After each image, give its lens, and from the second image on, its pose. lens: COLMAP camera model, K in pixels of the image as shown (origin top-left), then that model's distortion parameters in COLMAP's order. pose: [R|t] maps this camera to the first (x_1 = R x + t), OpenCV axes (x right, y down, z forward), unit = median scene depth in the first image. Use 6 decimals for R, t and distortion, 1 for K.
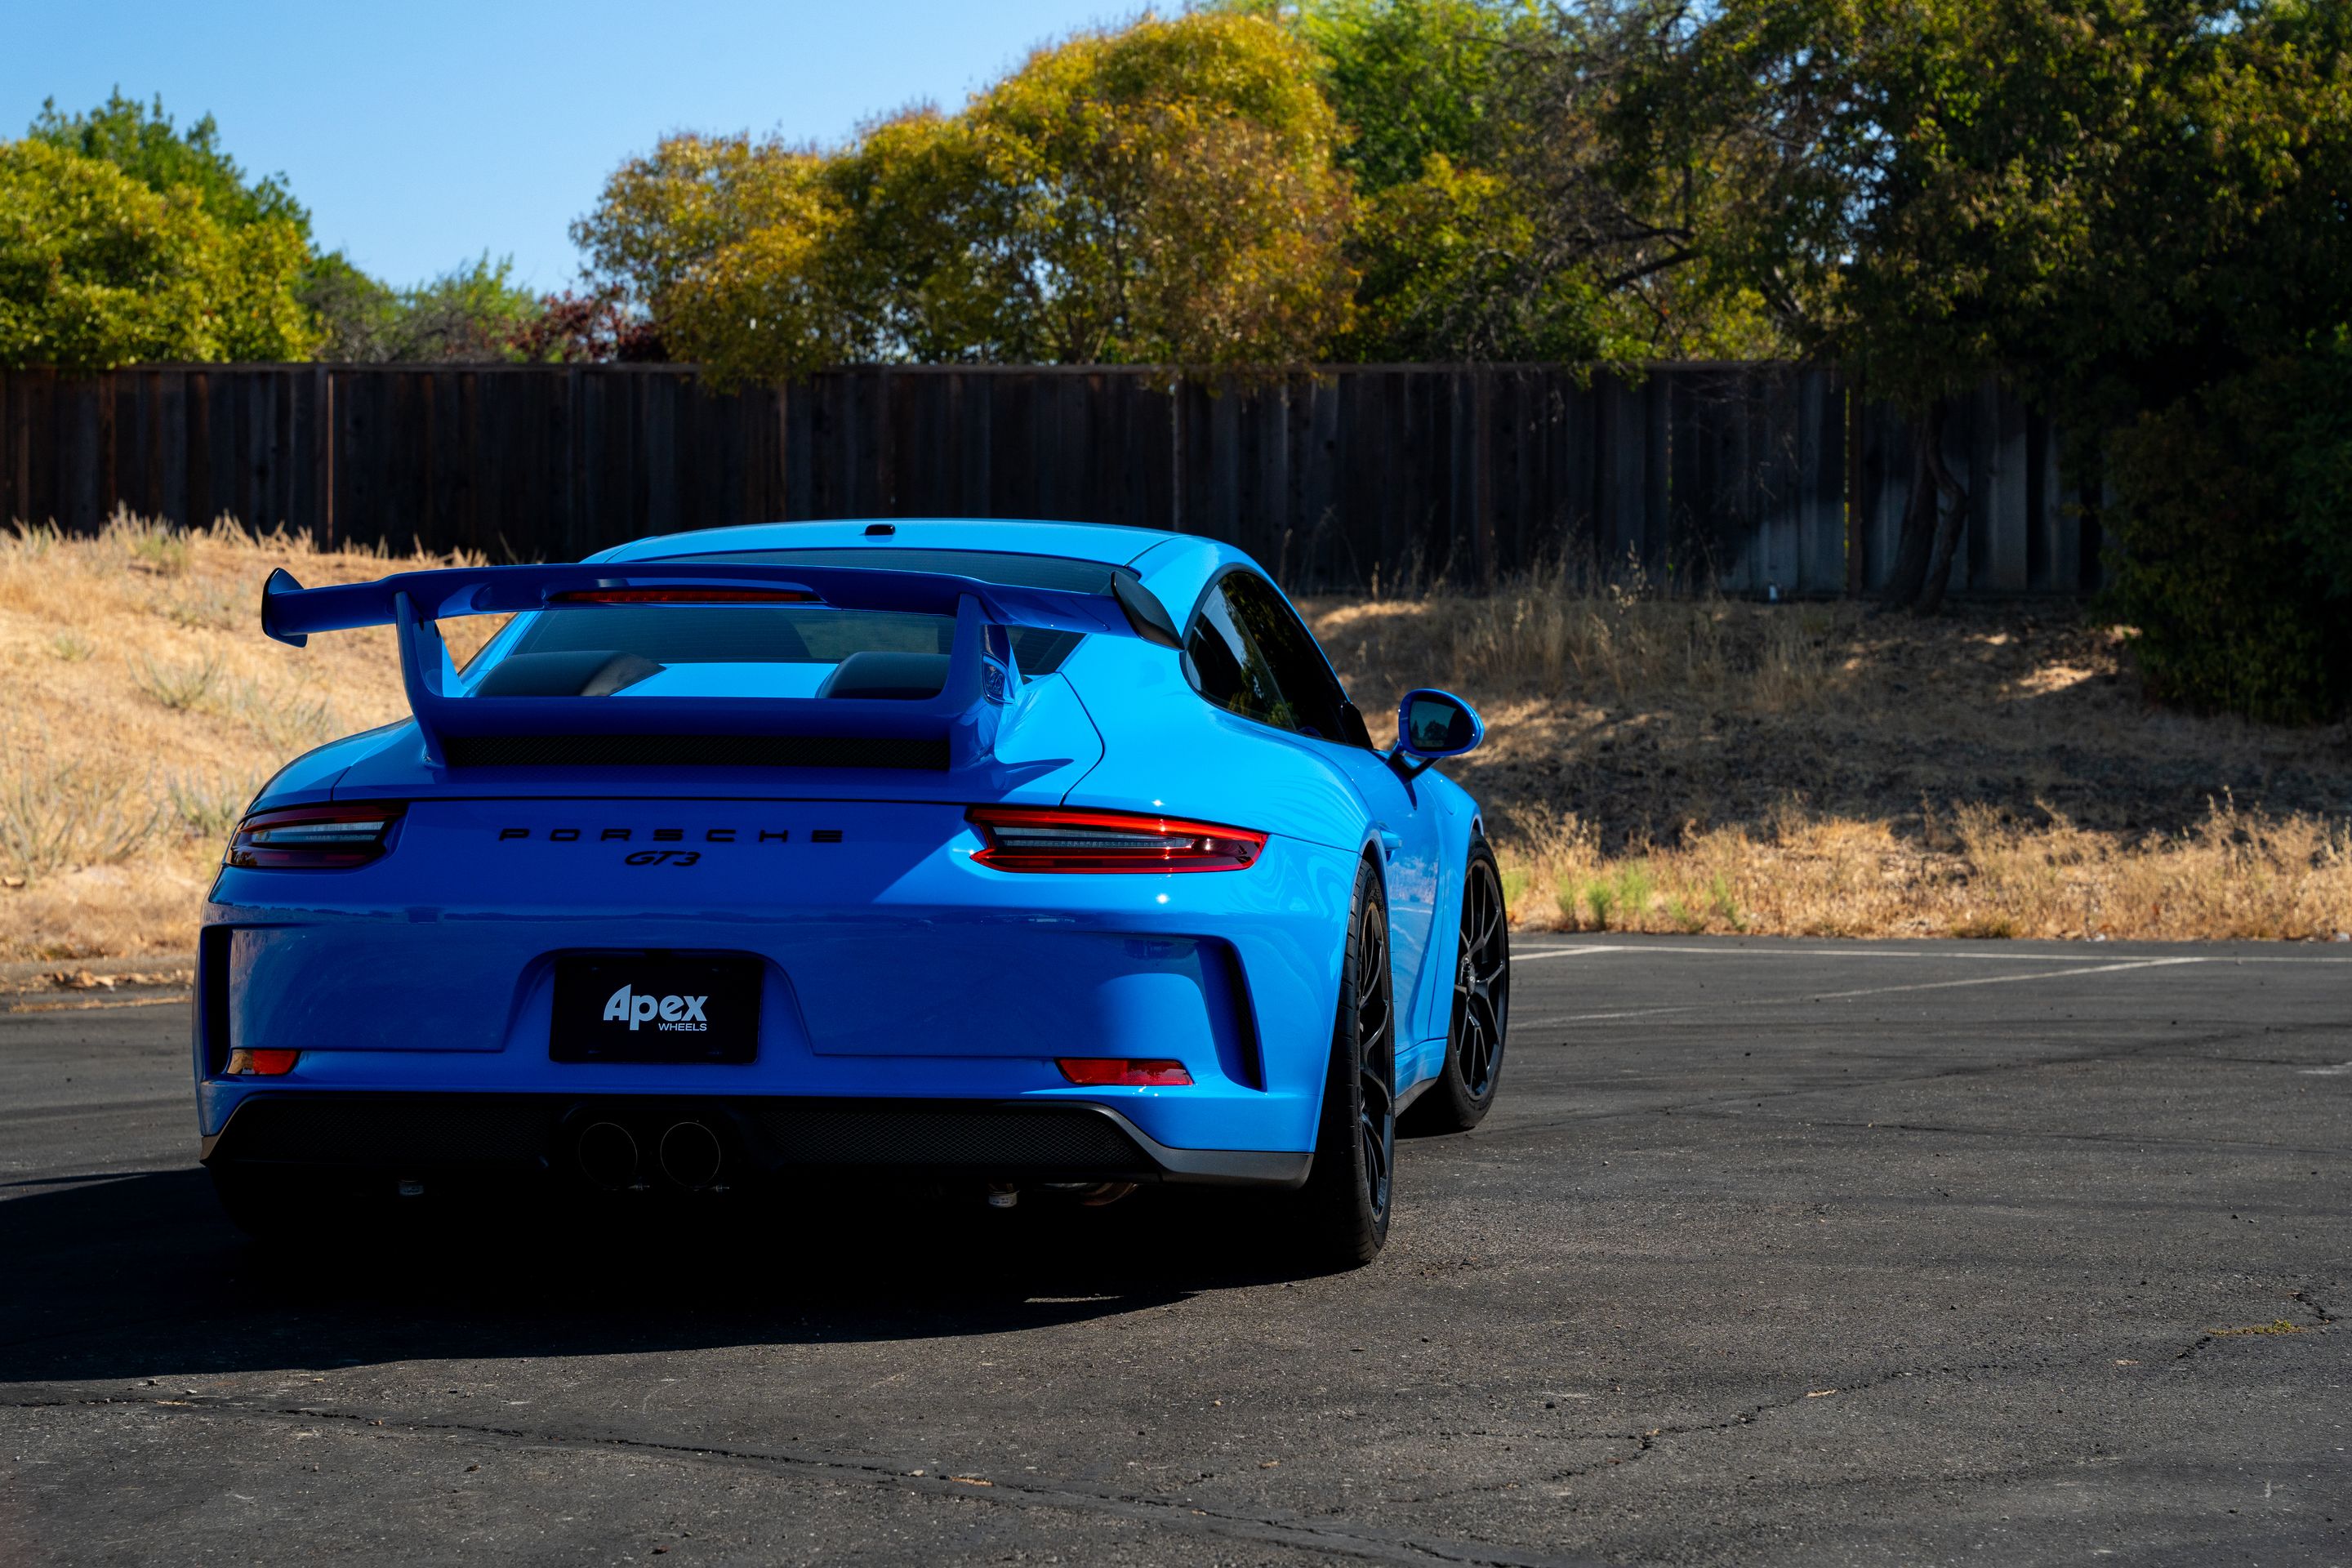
lens RADIAL K [[4365.9, 0, 1176.0], [0, 4365.9, 784.0], [0, 0, 1]] dist [0.309713, 0.186223]
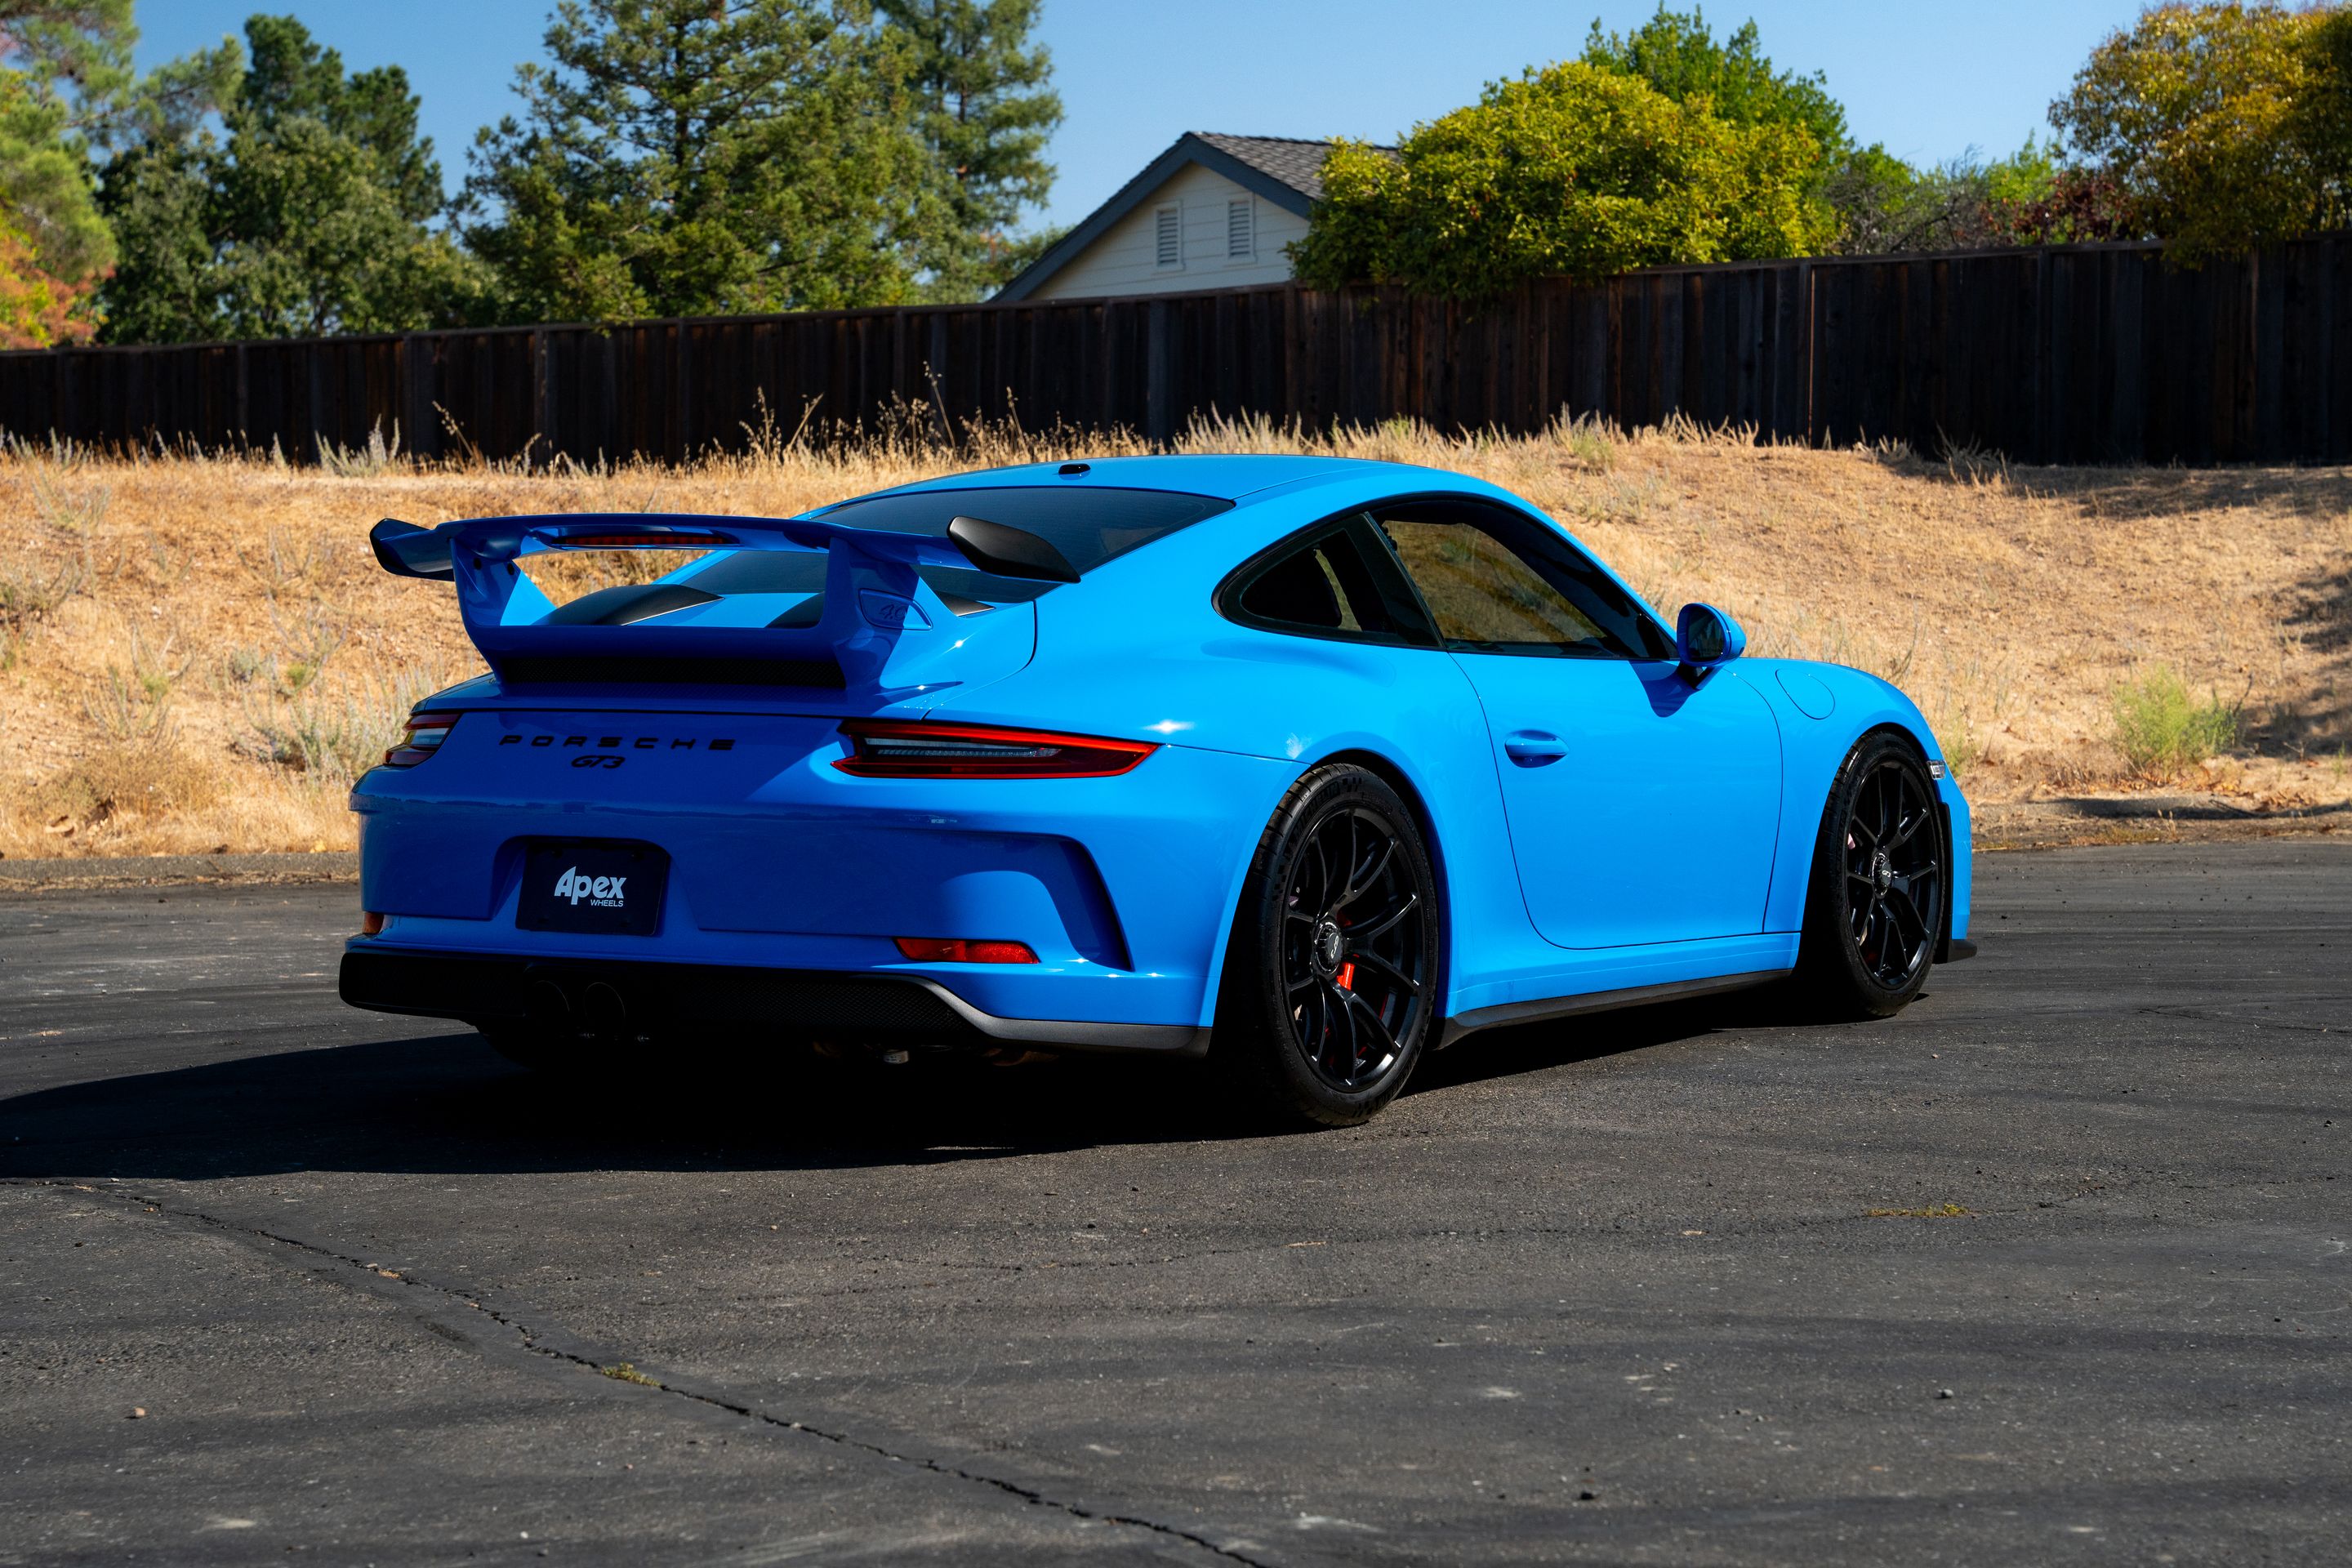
lens RADIAL K [[4417.7, 0, 1235.3], [0, 4417.7, 786.5], [0, 0, 1]] dist [0.295147, -0.004417]
pose [[0.916978, 0.012112, -0.398754, 0.101106], [-0.000543, 0.999576, 0.029113, -0.002252], [0.398938, -0.026480, 0.916595, -0.008037]]
